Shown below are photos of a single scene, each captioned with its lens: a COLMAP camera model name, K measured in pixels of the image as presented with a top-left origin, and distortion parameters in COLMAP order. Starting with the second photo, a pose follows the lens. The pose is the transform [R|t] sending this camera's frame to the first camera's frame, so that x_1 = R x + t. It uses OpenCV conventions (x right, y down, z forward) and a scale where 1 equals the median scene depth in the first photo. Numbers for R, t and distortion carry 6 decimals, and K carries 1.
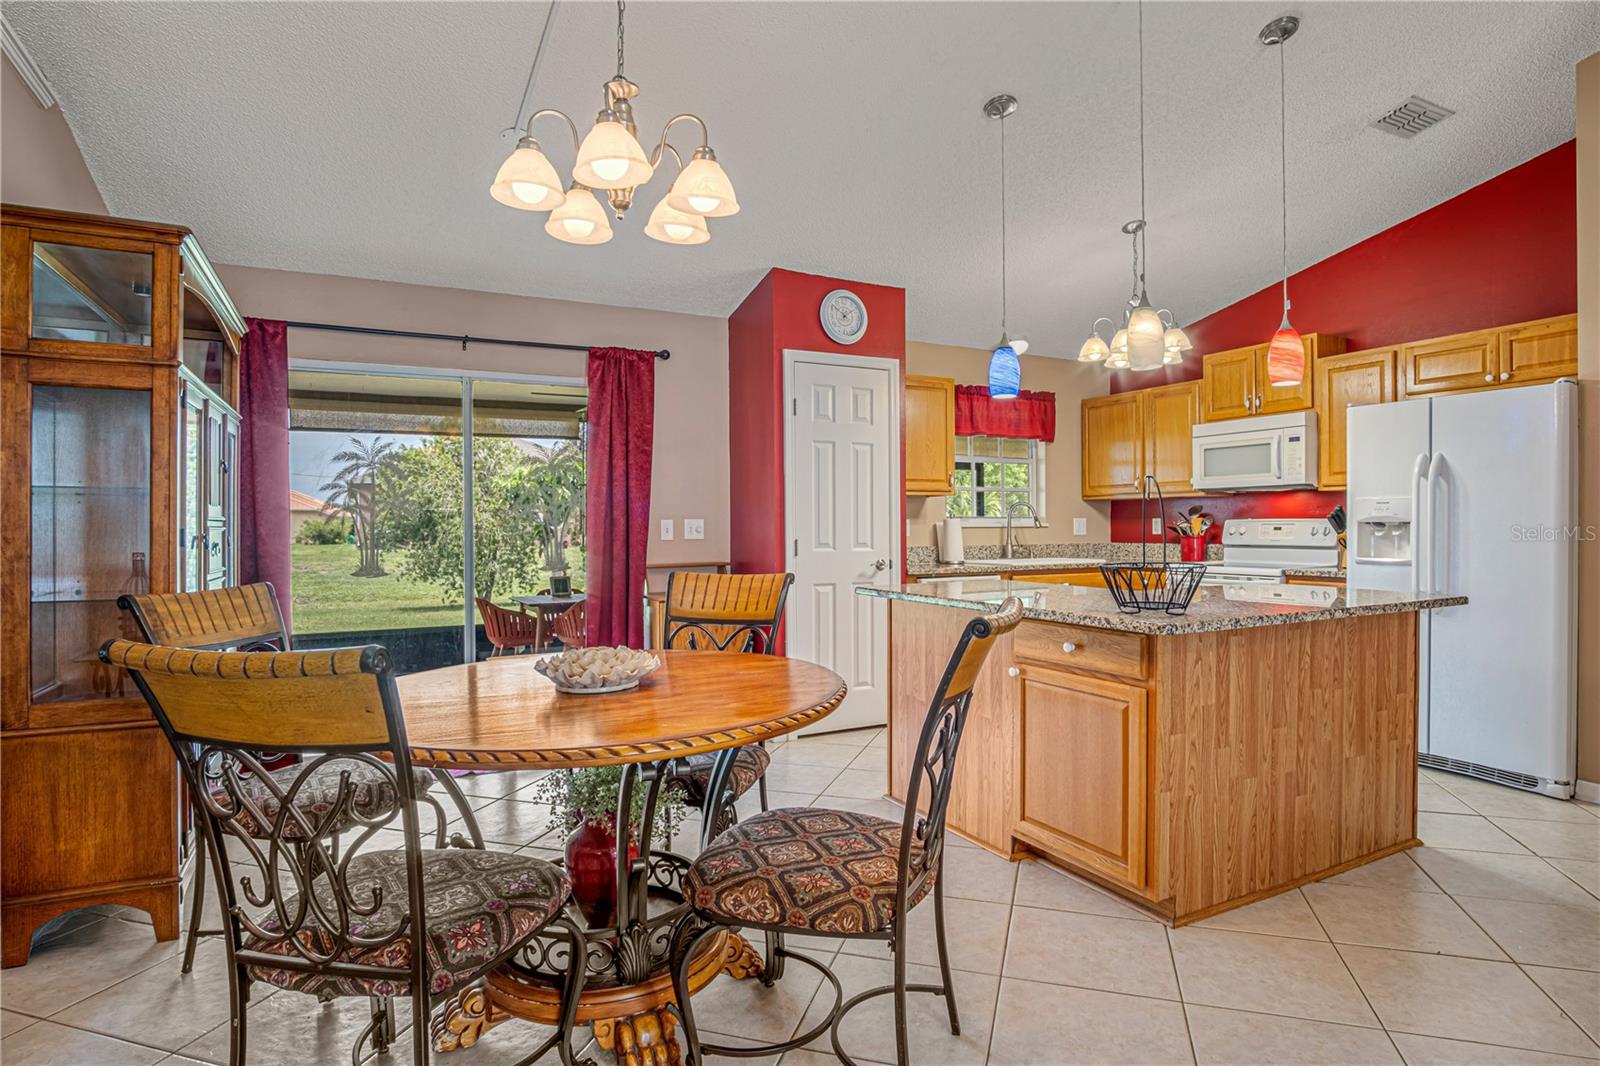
lens RADIAL K [[865.5, 0, 825.8], [0, 865.5, 534.1], [0, 0, 1]] dist [-0.029962, 0.006111]
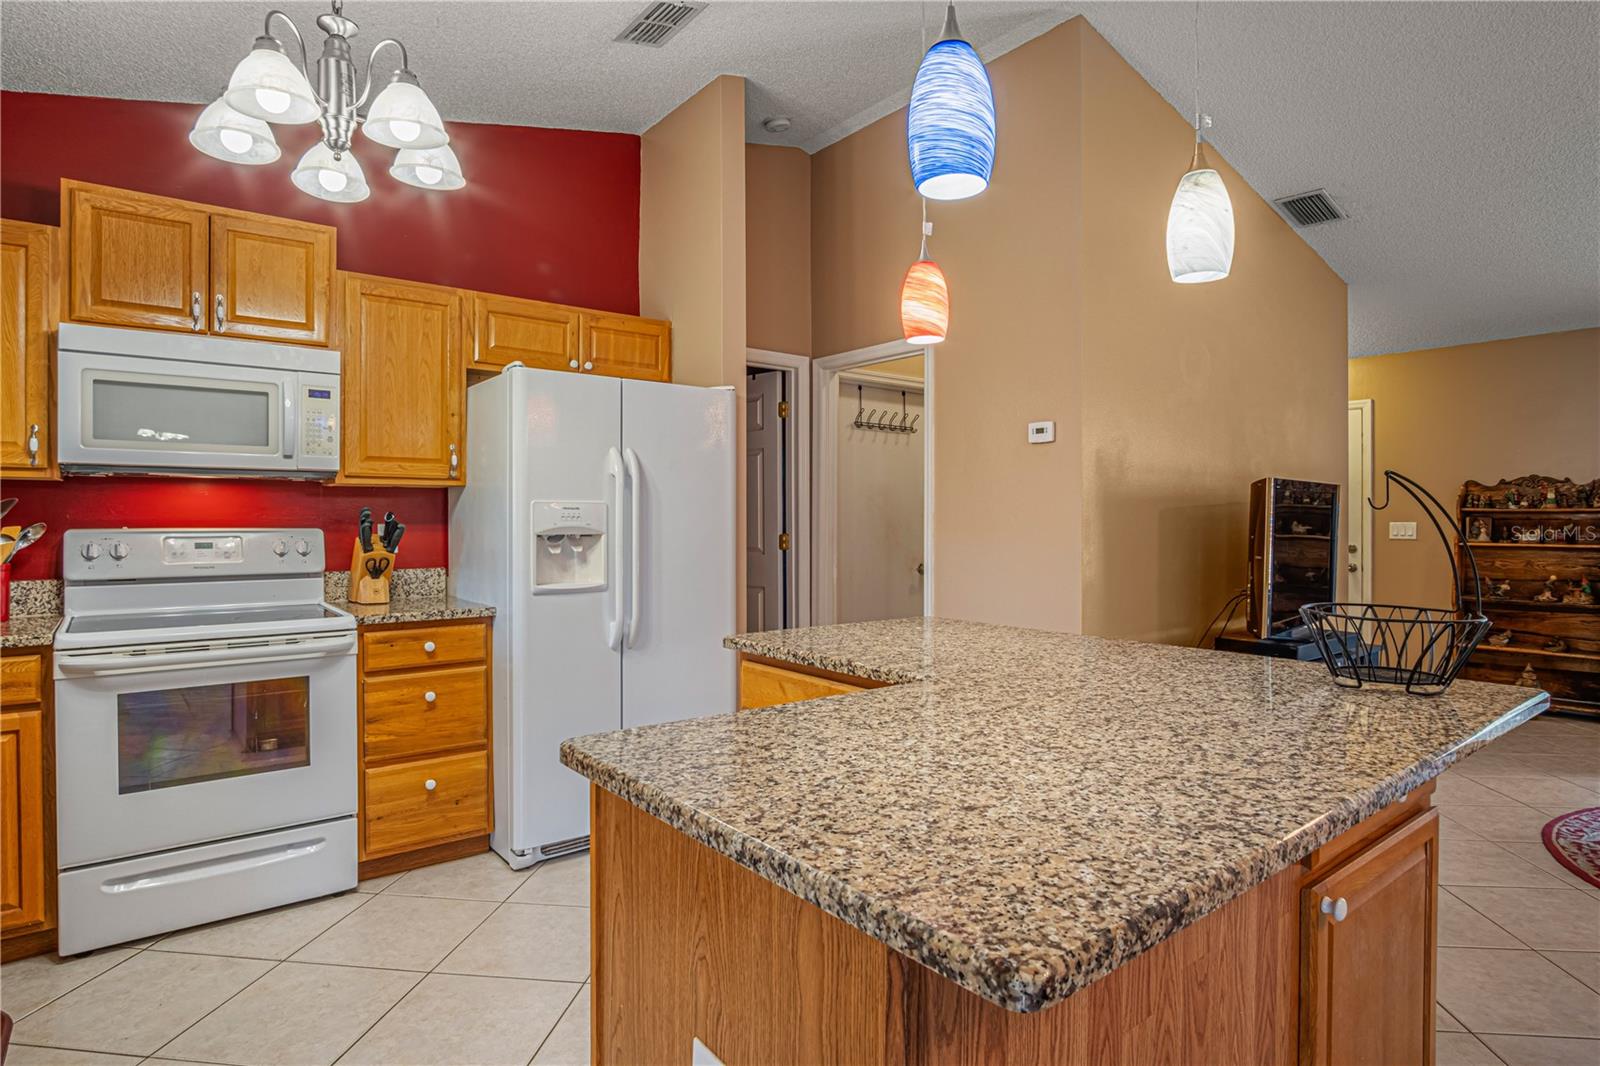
lens RADIAL K [[865.5, 0, 809.9], [0, 865.5, 524.8], [0, 0, 1]] dist [-0.029962, 0.006111]
pose [[-0.175056, -0.001636, 0.984557, -0.087652], [0.009439, 0.999950, 0.003340, -0.017829], [-0.984513, 0.009878, -0.175032, 0.712605]]
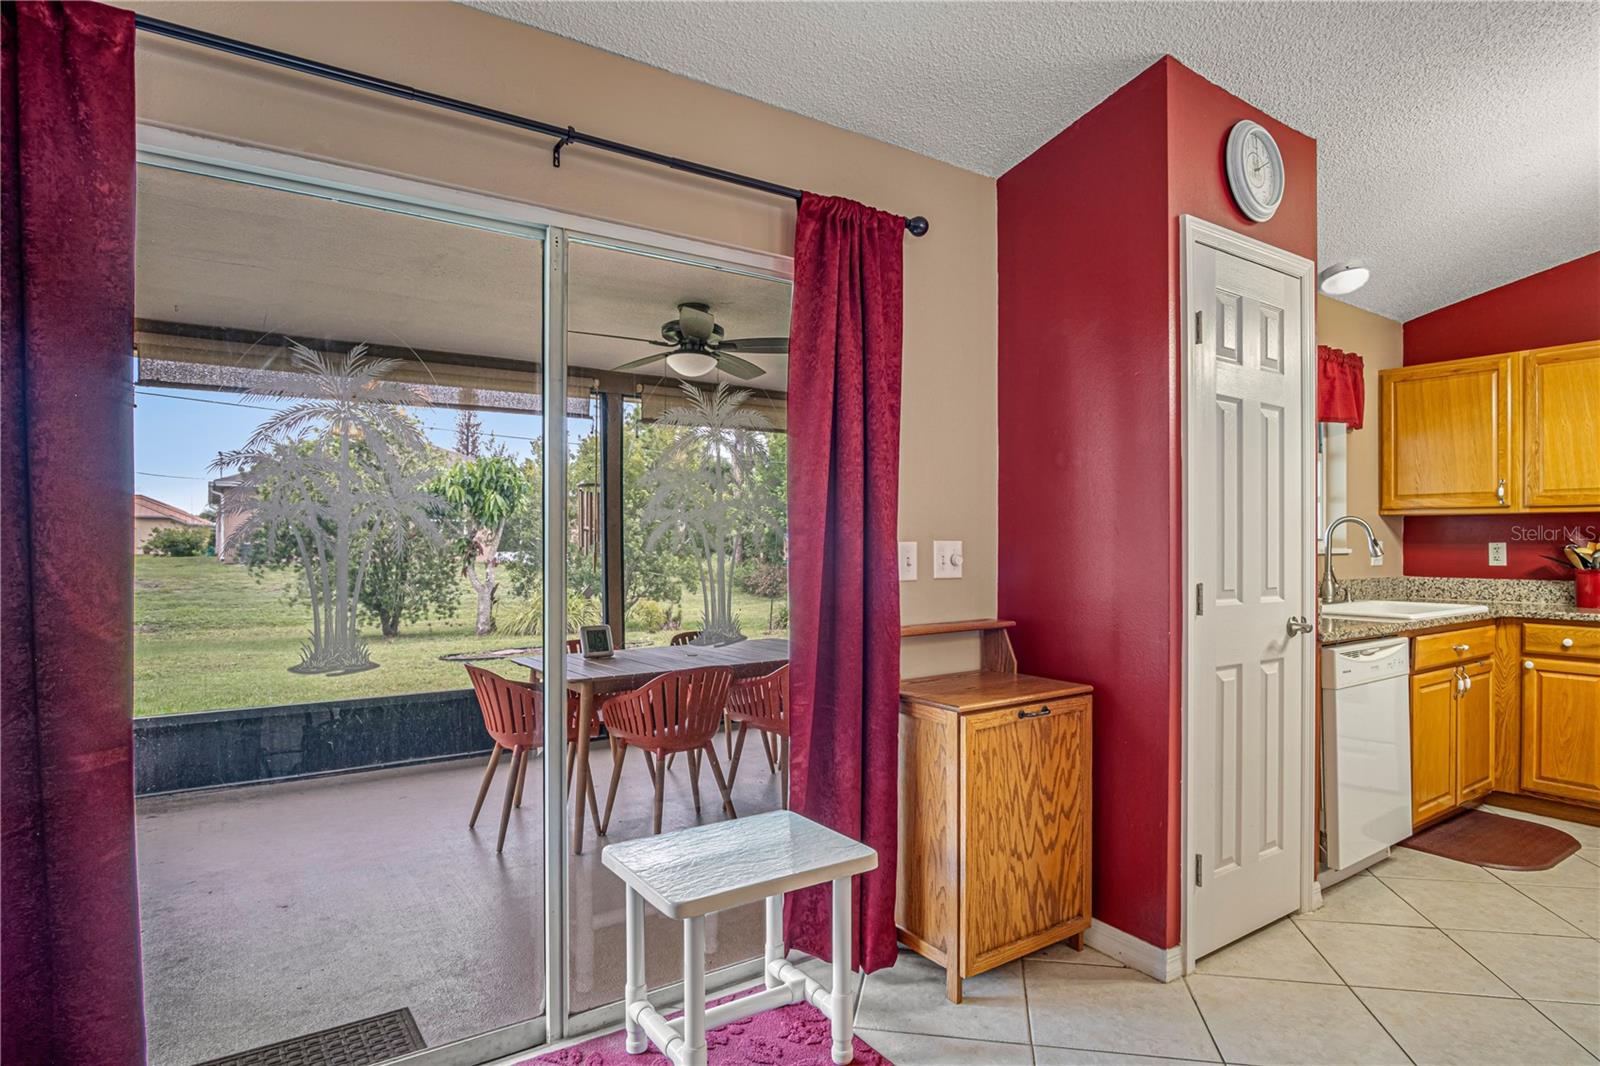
lens RADIAL K [[865.5, 0, 816.2], [0, 865.5, 538.7], [0, 0, 1]] dist [-0.029962, 0.006111]
pose [[0.993385, 0.009399, 0.114442, -0.280098], [-0.008245, 0.999910, -0.010554, -0.011492], [-0.114531, 0.009540, 0.993374, 0.449466]]
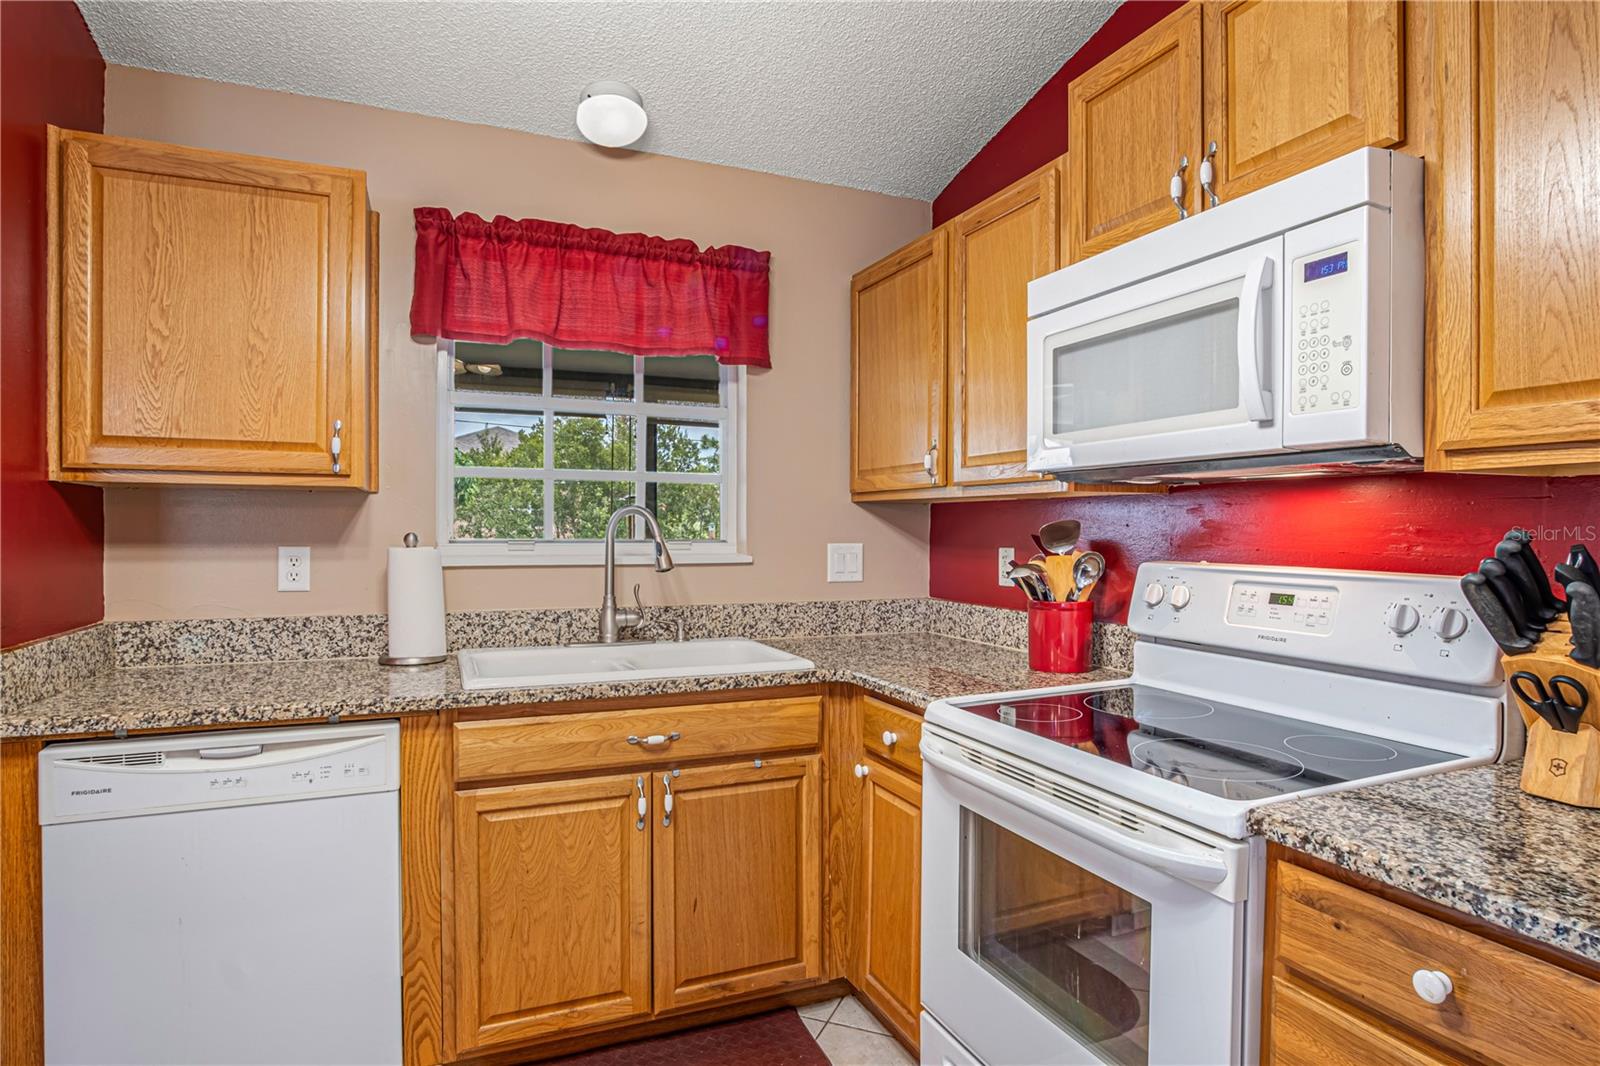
lens RADIAL K [[865.5, 0, 810.2], [0, 865.5, 535.4], [0, 0, 1]] dist [-0.029962, 0.006111]
pose [[0.994967, 0.009520, -0.099748, 0.388991], [-0.009290, 0.999953, 0.002772, -0.028541], [0.099770, -0.001831, 0.995009, 0.678102]]
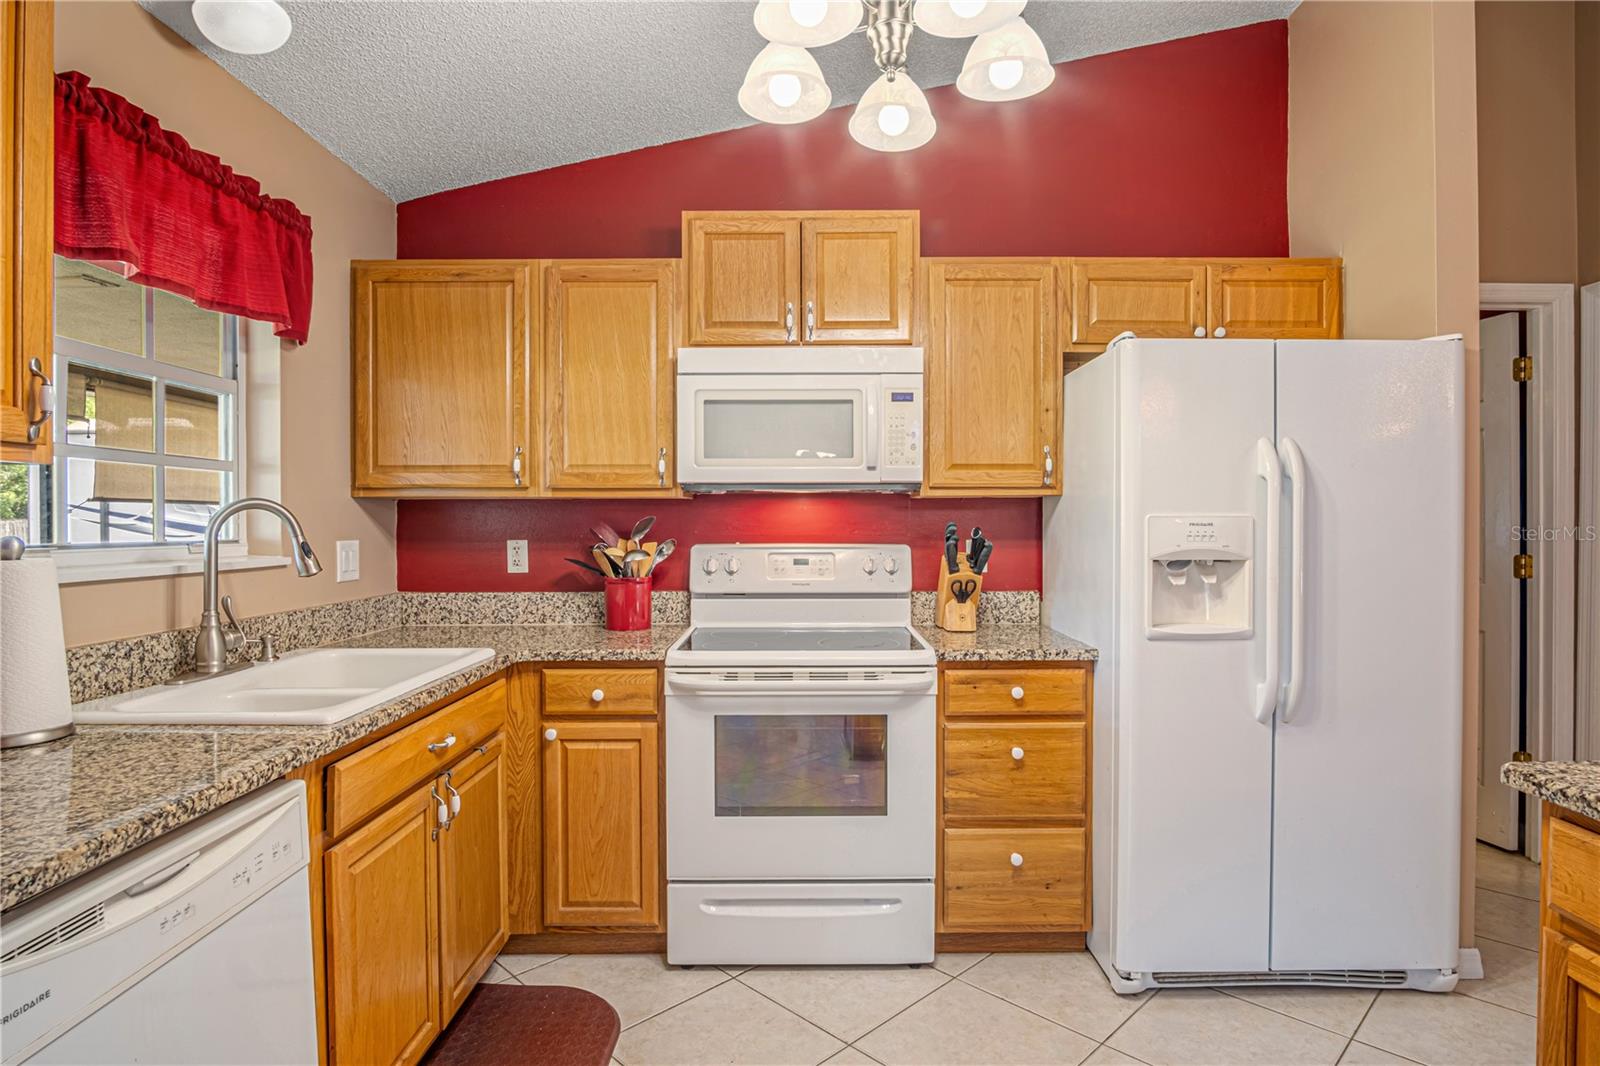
lens RADIAL K [[865.5, 0, 800.6], [0, 865.5, 529.0], [0, 0, 1]] dist [-0.029962, 0.006111]
pose [[0.482683, -0.003612, 0.875788, 0.043580], [0.007266, 0.999974, 0.000120, -0.027386], [-0.875765, 0.006305, 0.482696, 0.736726]]
